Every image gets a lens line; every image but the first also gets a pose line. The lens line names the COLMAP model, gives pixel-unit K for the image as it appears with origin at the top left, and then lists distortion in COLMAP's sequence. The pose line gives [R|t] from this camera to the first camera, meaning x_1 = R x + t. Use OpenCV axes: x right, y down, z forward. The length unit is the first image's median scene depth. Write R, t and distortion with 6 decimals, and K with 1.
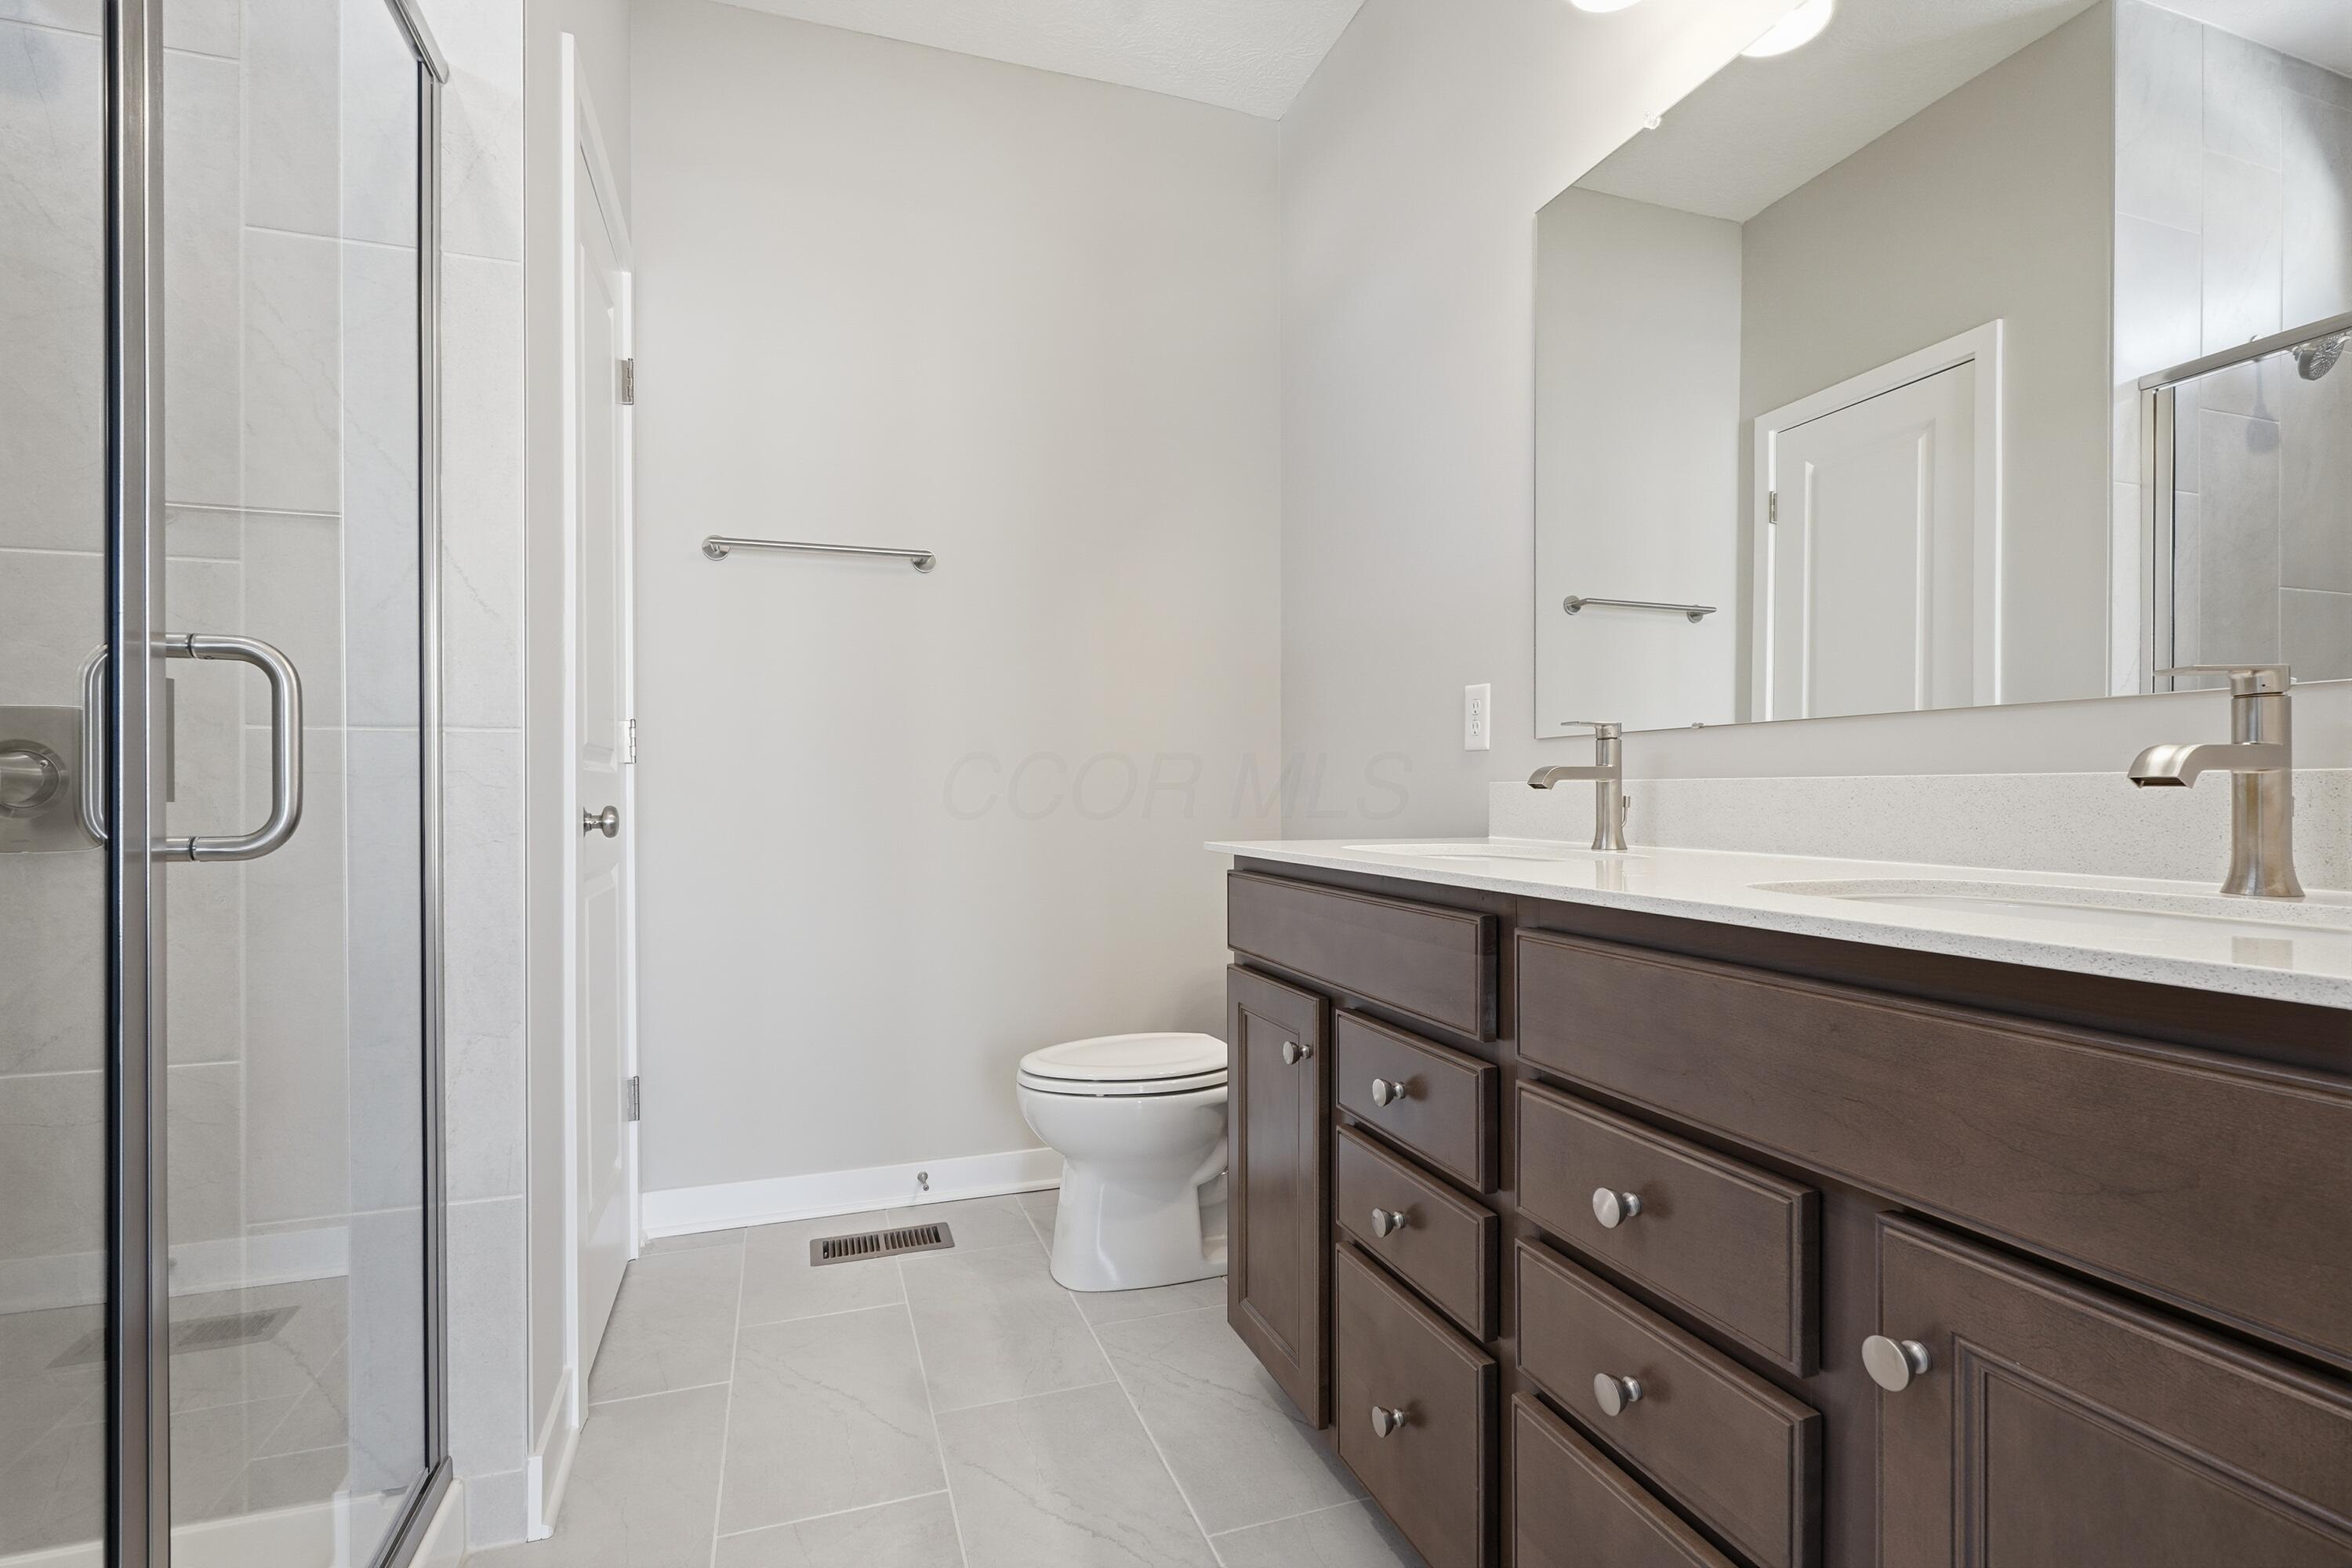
lens RADIAL K [[1119.5, 0, 1174.7], [0, 1119.5, 787.2], [0, 0, 1]] dist [-0.000771, -0.000133]
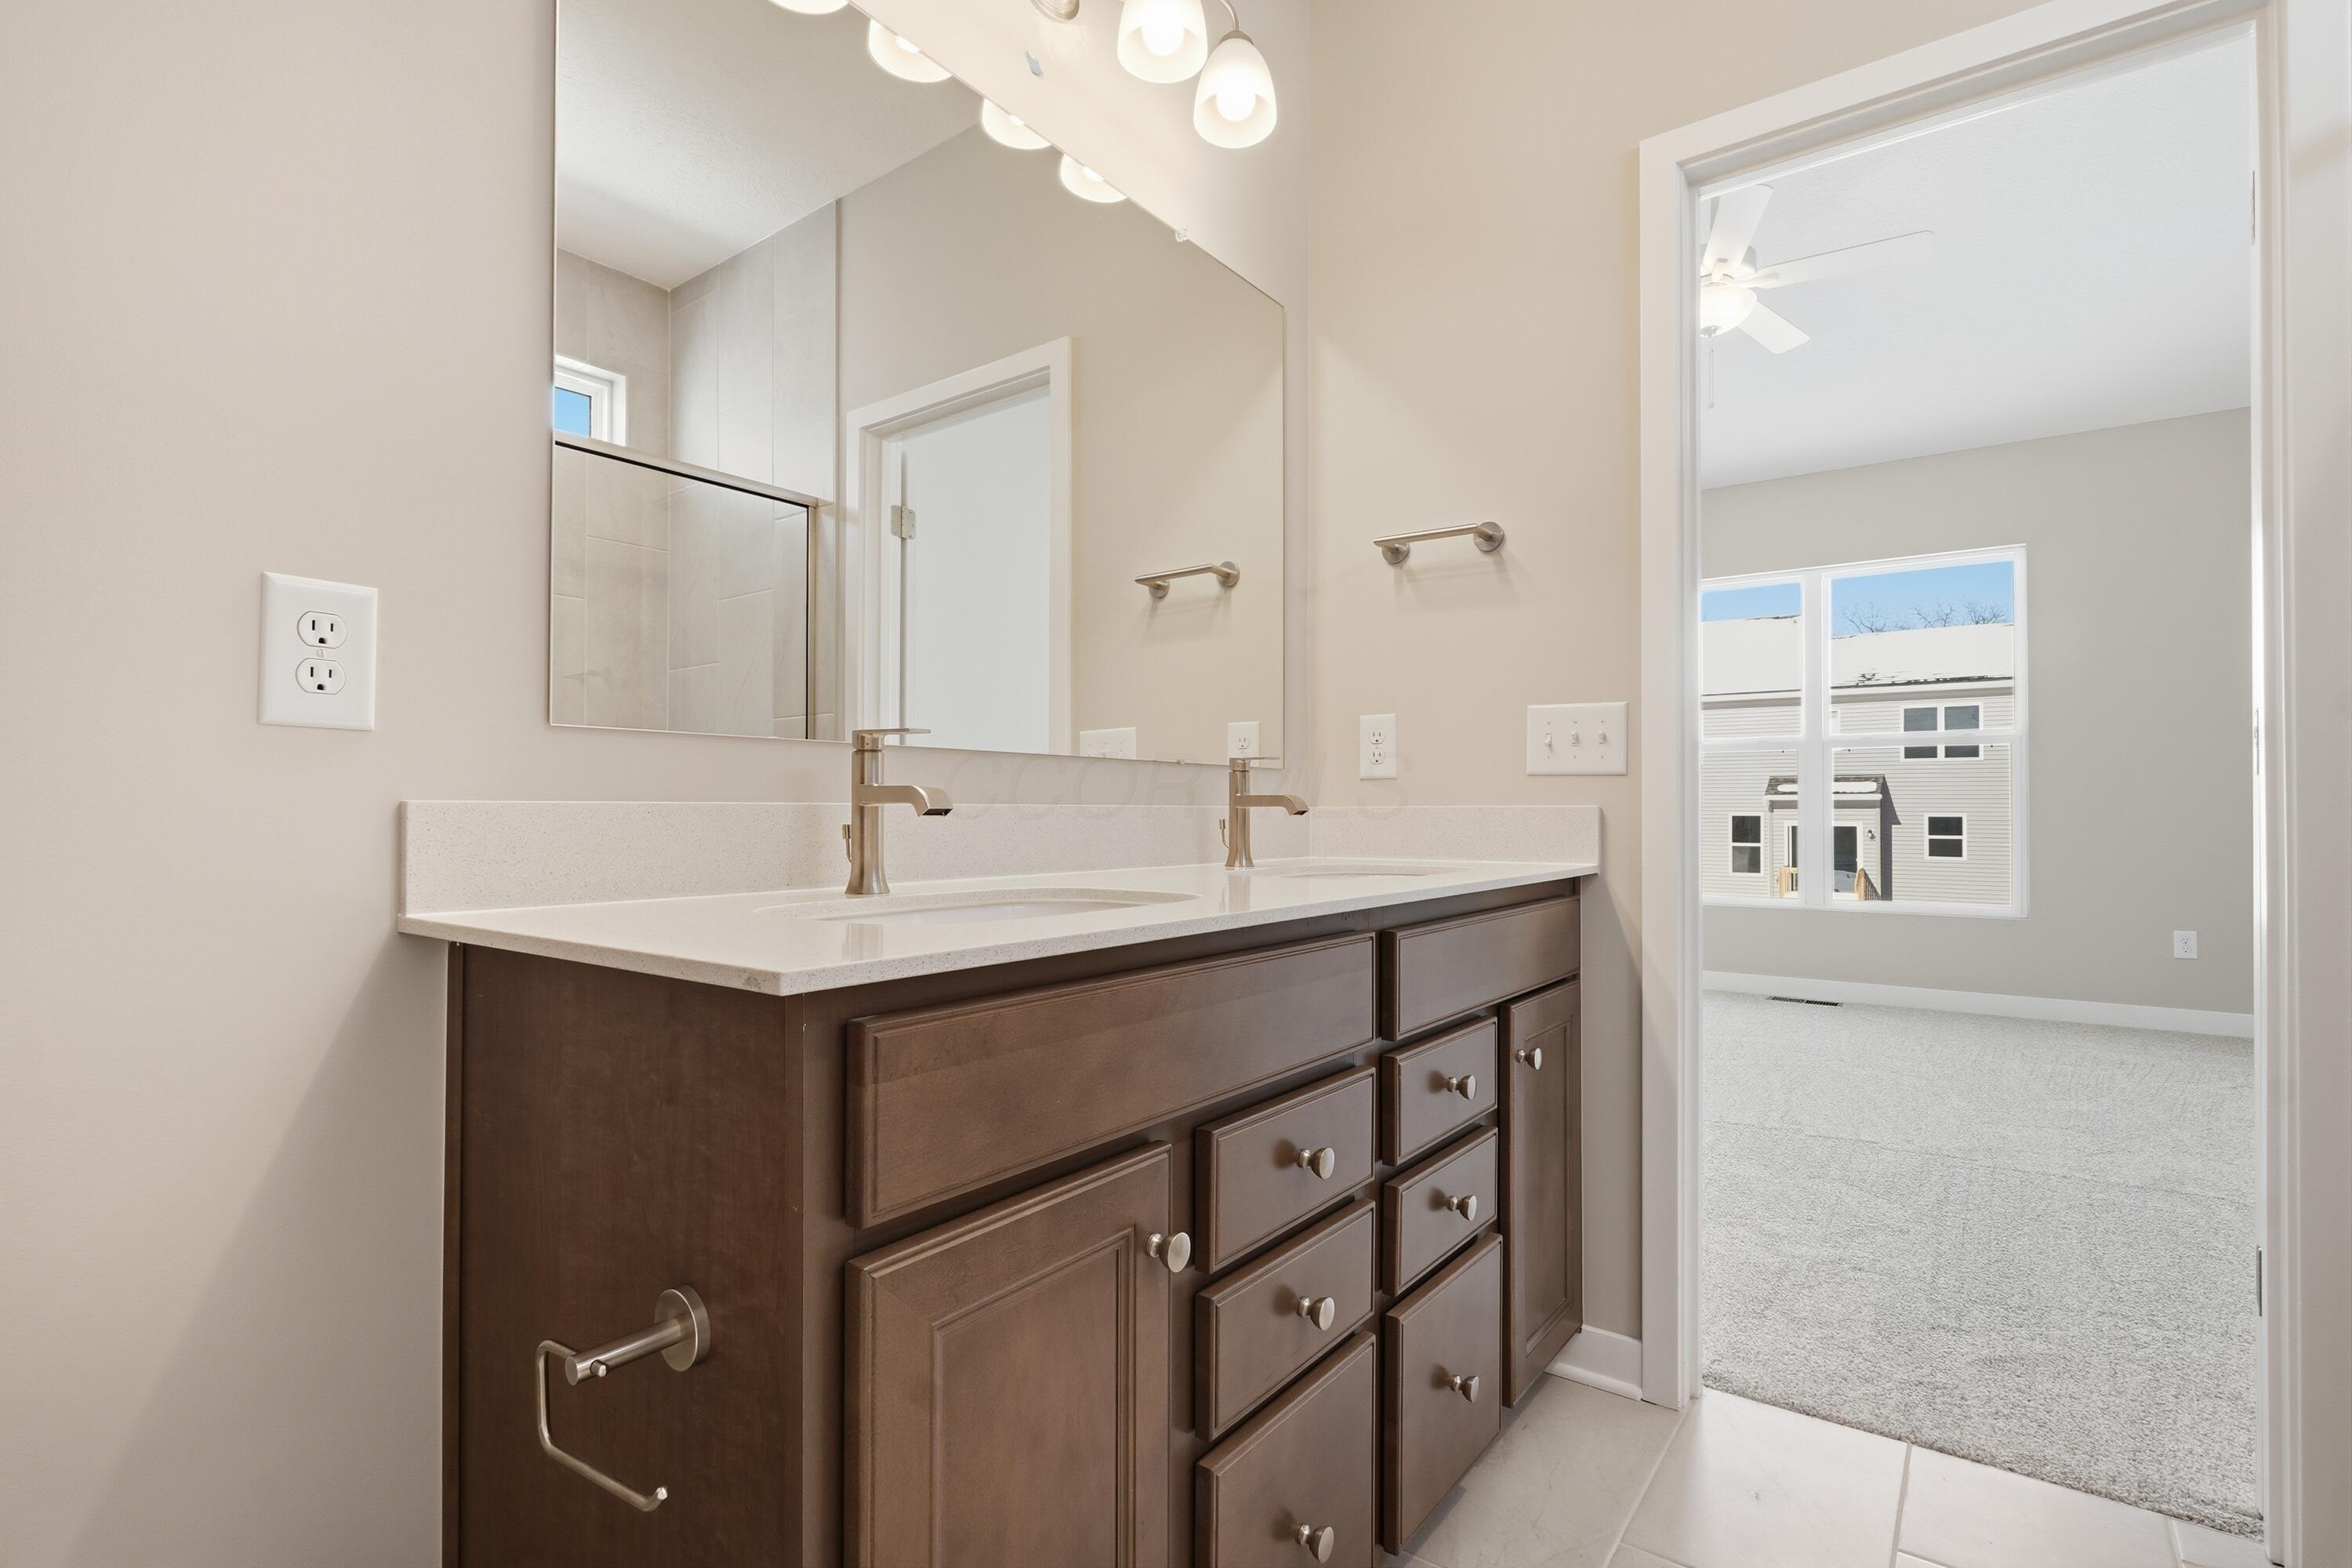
lens RADIAL K [[1119.5, 0, 1176.6], [0, 1119.5, 792.7], [0, 0, 1]] dist [-0.000771, -0.000133]
pose [[-0.559728, 0.023621, 0.828340, -0.435290], [0.003390, 0.999651, -0.026216, 0.007328], [-0.828670, -0.011866, -0.559612, 1.454273]]
